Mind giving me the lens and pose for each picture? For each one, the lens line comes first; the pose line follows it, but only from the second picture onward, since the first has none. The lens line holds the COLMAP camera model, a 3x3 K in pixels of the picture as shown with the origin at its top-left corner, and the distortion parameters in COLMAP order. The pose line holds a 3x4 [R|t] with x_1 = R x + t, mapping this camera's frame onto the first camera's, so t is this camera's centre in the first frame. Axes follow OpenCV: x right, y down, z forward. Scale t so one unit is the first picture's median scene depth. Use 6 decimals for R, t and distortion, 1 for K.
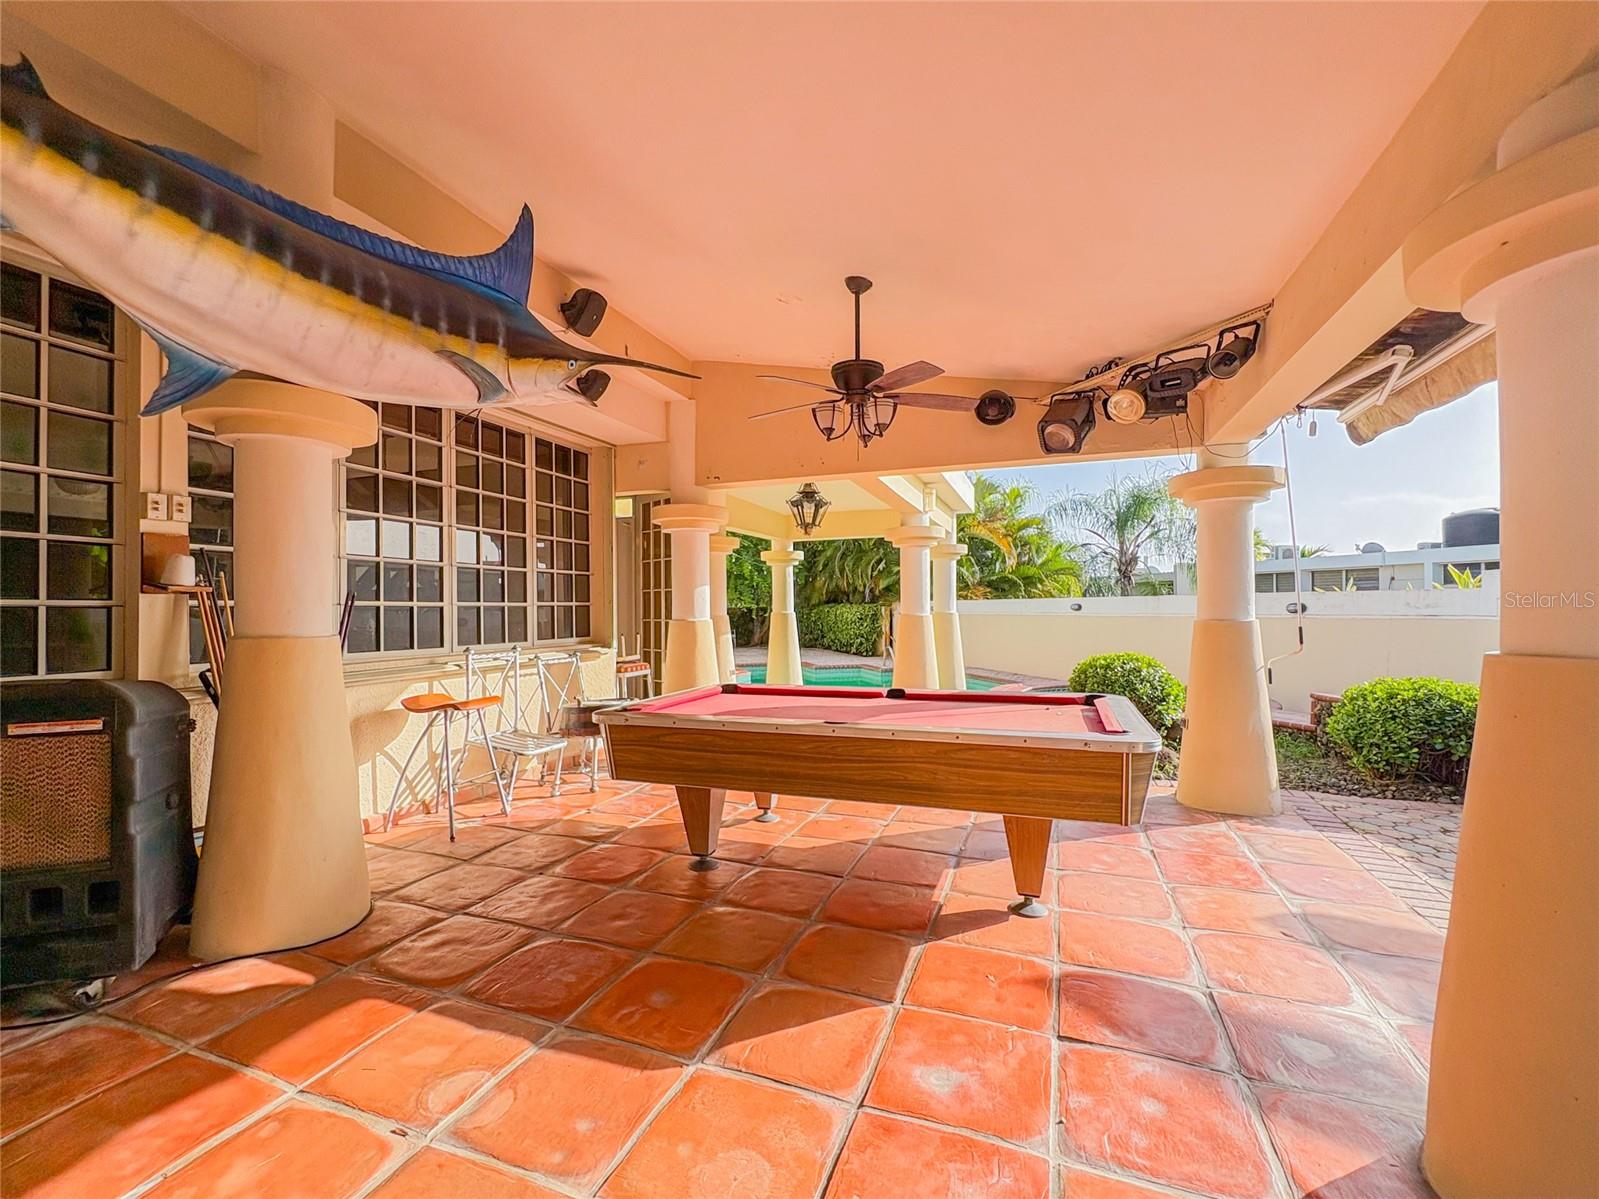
lens RADIAL K [[655.2, 0, 812.4], [0, 655.2, 602.8], [0, 0, 1]] dist [0.000231, 0.000995]
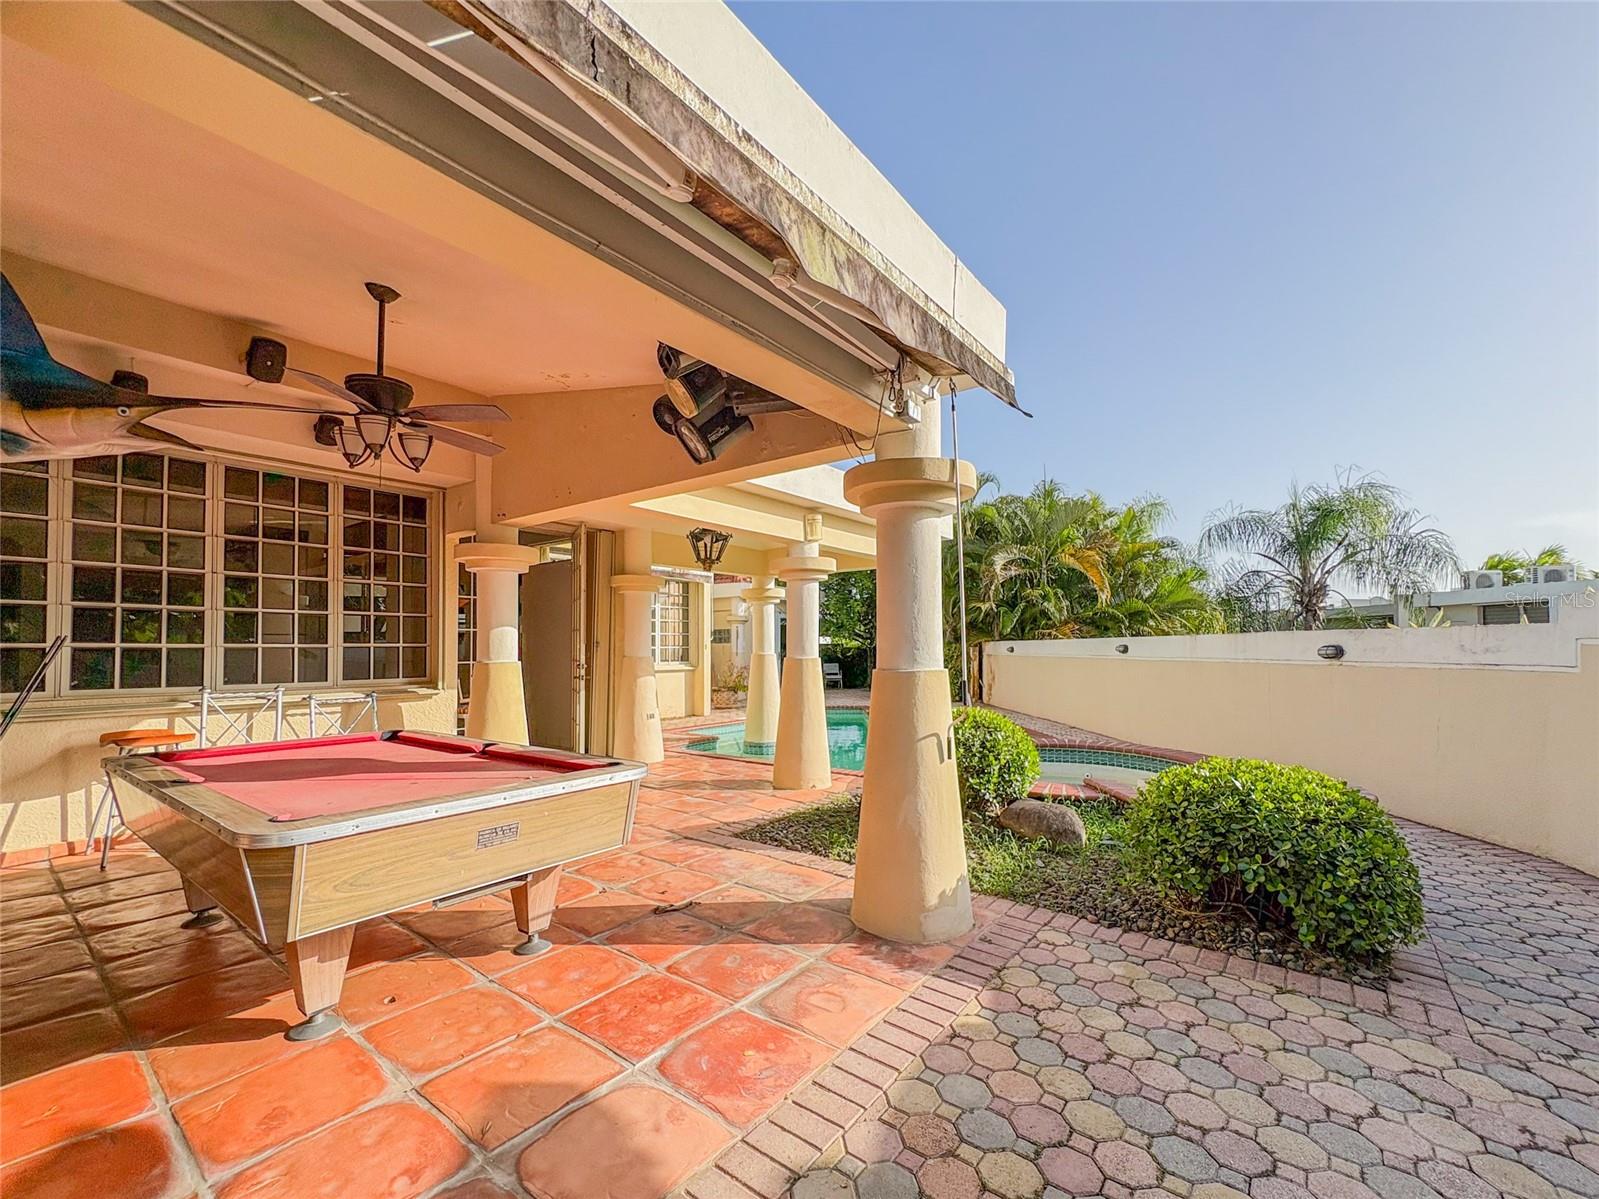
lens RADIAL K [[655.2, 0, 814.7], [0, 655.2, 649.9], [0, 0, 1]] dist [0.000231, 0.000995]
pose [[0.957890, 0.003176, -0.287117, 0.265396], [0.000200, 0.999931, 0.011730, -0.001445], [0.287135, -0.011293, 0.957824, 0.095000]]
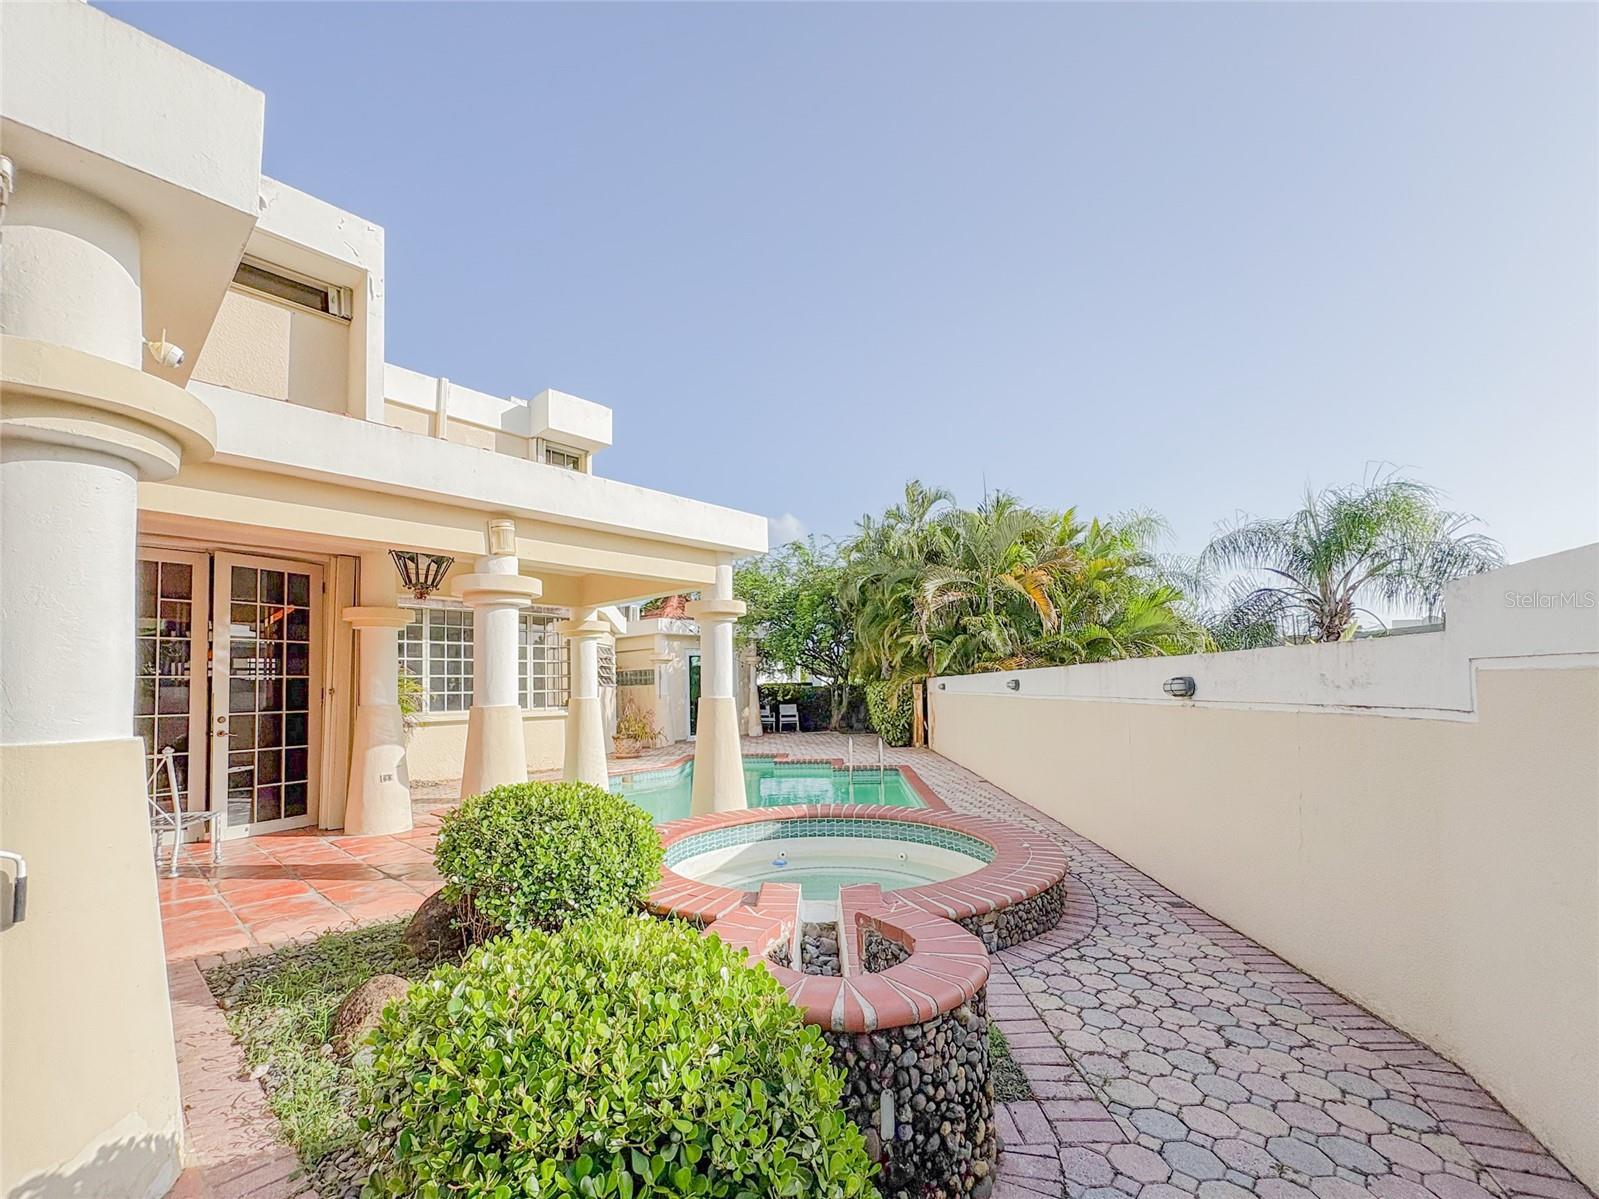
lens RADIAL K [[655.2, 0, 799.3], [0, 655.2, 679.1], [0, 0, 1]] dist [0.000231, 0.000995]
pose [[0.928681, -0.018904, -0.370396, 0.450041], [0.019044, 0.999813, -0.003278, -0.000933], [0.370389, -0.004010, 0.928868, 0.309523]]
